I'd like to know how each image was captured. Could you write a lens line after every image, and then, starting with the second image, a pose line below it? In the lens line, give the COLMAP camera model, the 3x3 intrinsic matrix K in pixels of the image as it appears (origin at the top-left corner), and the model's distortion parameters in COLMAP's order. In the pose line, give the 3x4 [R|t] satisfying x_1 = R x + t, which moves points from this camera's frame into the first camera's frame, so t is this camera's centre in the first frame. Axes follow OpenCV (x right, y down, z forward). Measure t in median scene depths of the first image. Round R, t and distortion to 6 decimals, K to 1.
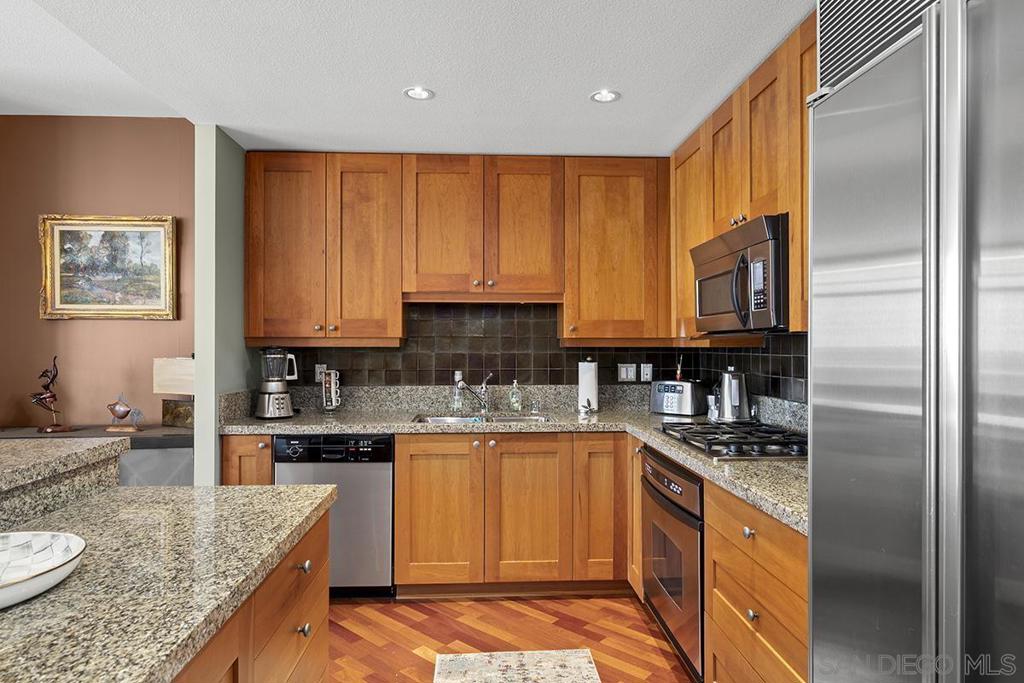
lens RADIAL K [[597.9, 0, 512.0], [0, 597.9, 341.5], [0, 0, 1]] dist [-0.003570, -0.001285]
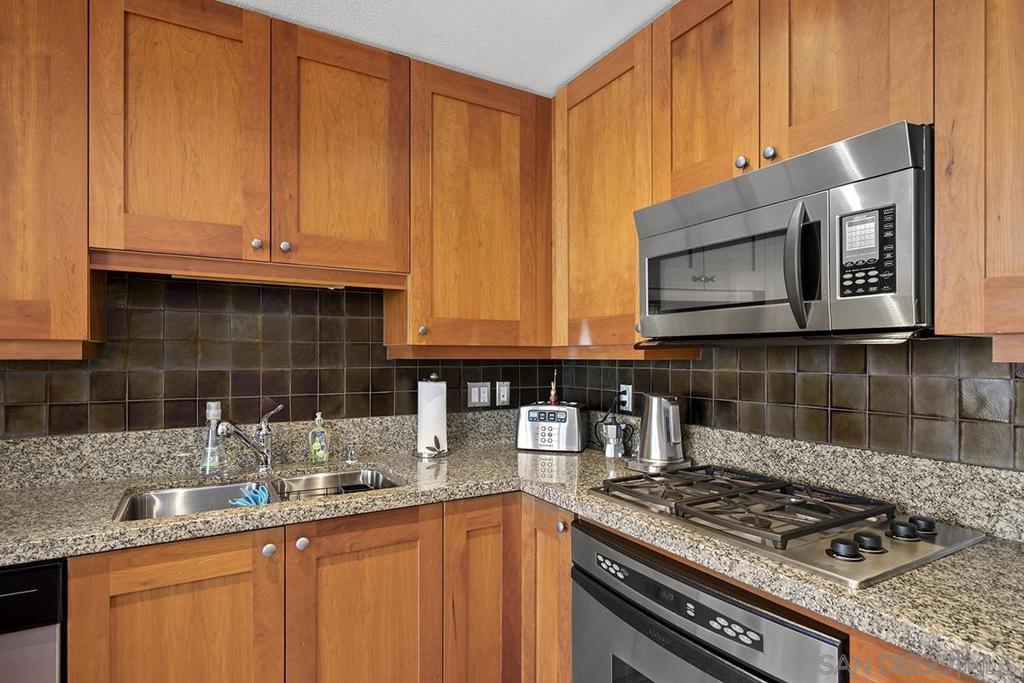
lens RADIAL K [[536.9, 0, 512.2], [0, 536.9, 356.8], [0, 0, 1]] dist [-0.002101, -0.000595]
pose [[0.887931, 0.000731, 0.459977, -0.076870], [-0.004575, 0.999963, 0.007243, 0.001815], [-0.459955, -0.008535, 0.887901, 0.443958]]
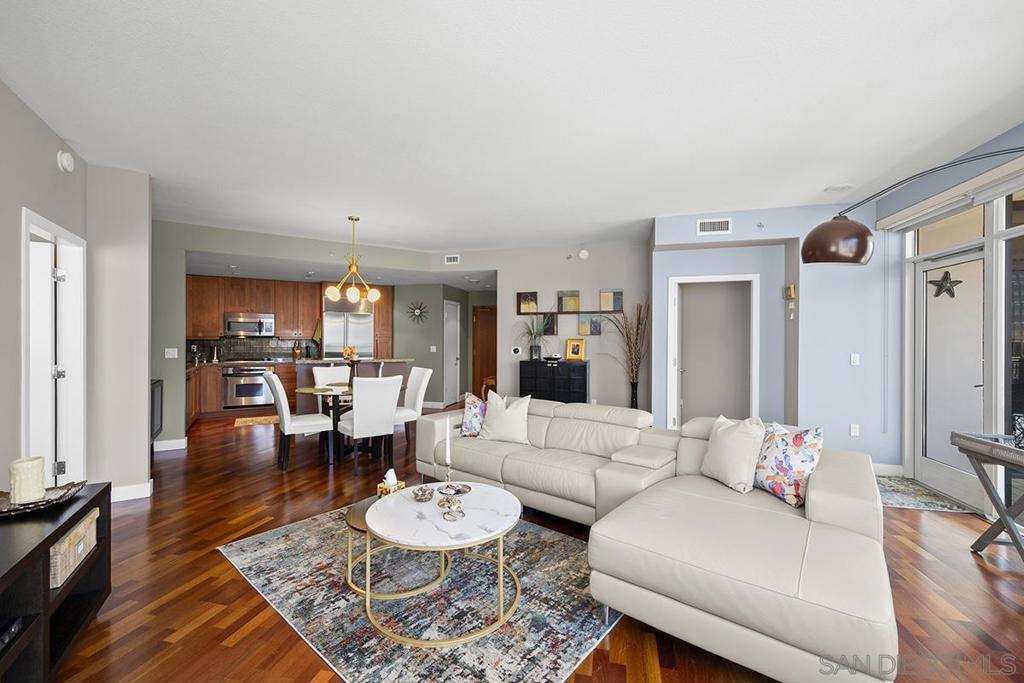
lens RADIAL K [[415.3, 0, 512.0], [0, 415.3, 341.5], [0, 0, 1]] dist [-0.001434, 0.000139]
pose [[-0.464394, -0.007180, 0.885599, -2.296345], [-0.011349, 0.999933, 0.002156, -0.002678], [-0.885556, -0.009049, -0.464445, 0.513931]]
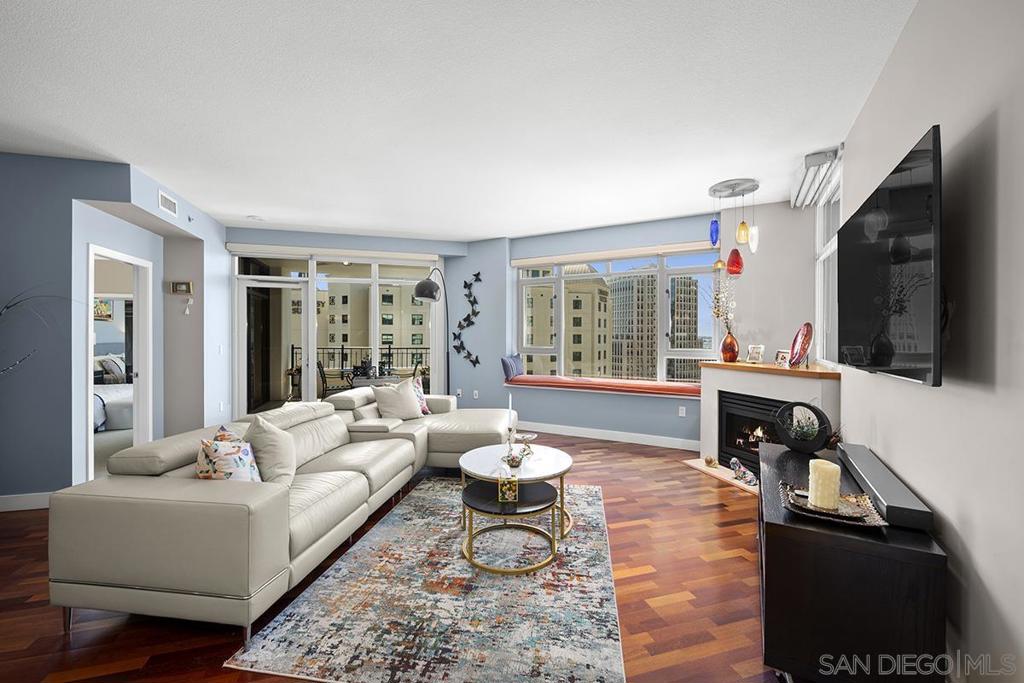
lens RADIAL K [[420.9, 0, 509.9], [0, 420.9, 338.9], [0, 0, 1]] dist [-0.000604, -0.000008]
pose [[-0.529149, 0.004041, -0.848519, -0.935557], [0.004636, 0.999988, 0.001871, 0.004571], [0.848516, -0.002944, -0.529161, 0.758397]]
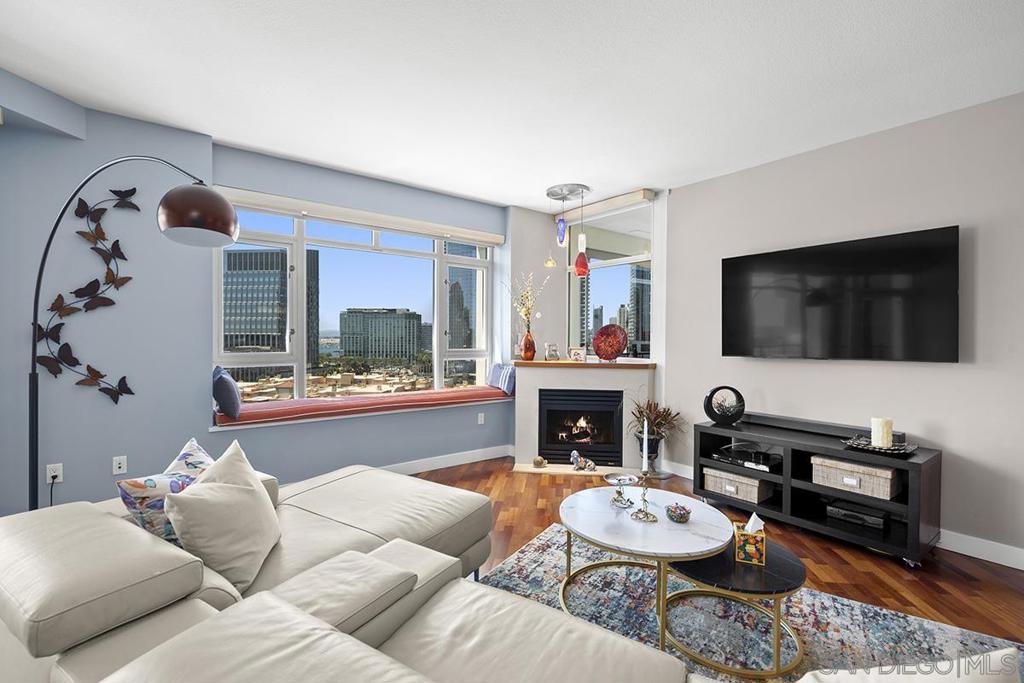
lens RADIAL K [[458.5, 0, 512.0], [0, 458.5, 341.5], [0, 0, 1]] dist [0.000042, 0.000445]
pose [[0.574409, 0.011322, -0.818490, -1.259709], [0.001806, 0.999884, 0.015098, 0.000800], [0.818567, -0.010150, 0.574322, -0.217789]]
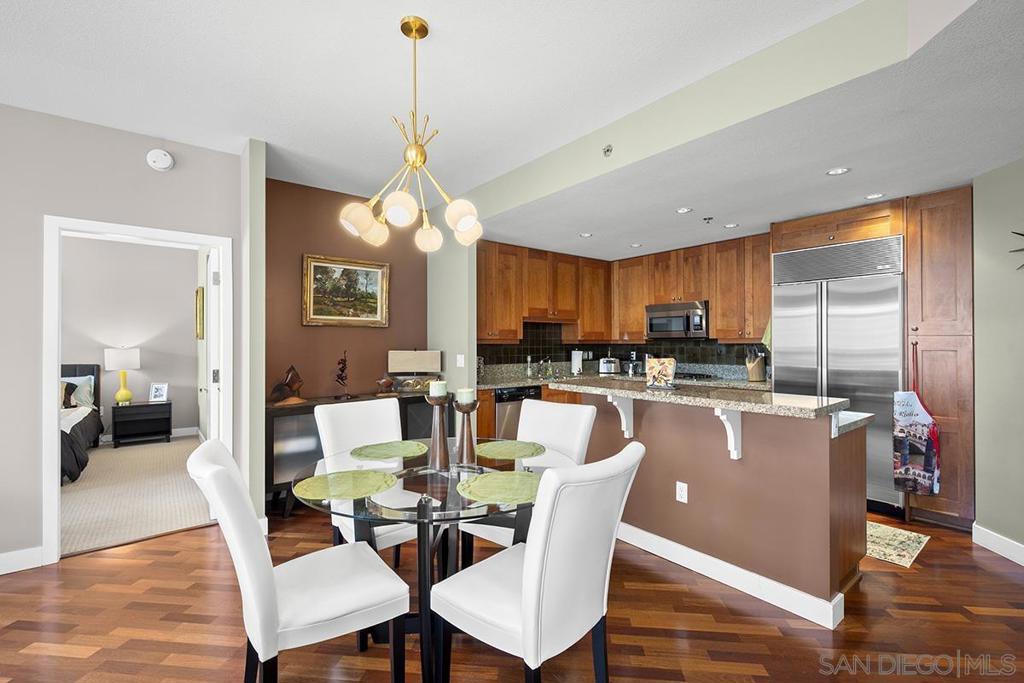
lens RADIAL K [[449.3, 0, 512.0], [0, 449.3, 341.5], [0, 0, 1]] dist [-0.003251, -0.000151]
pose [[0.815332, 0.001094, 0.578992, -1.062476], [-0.001935, 0.999998, 0.000835, -0.000031], [-0.578990, -0.001801, 0.815333, -0.198517]]
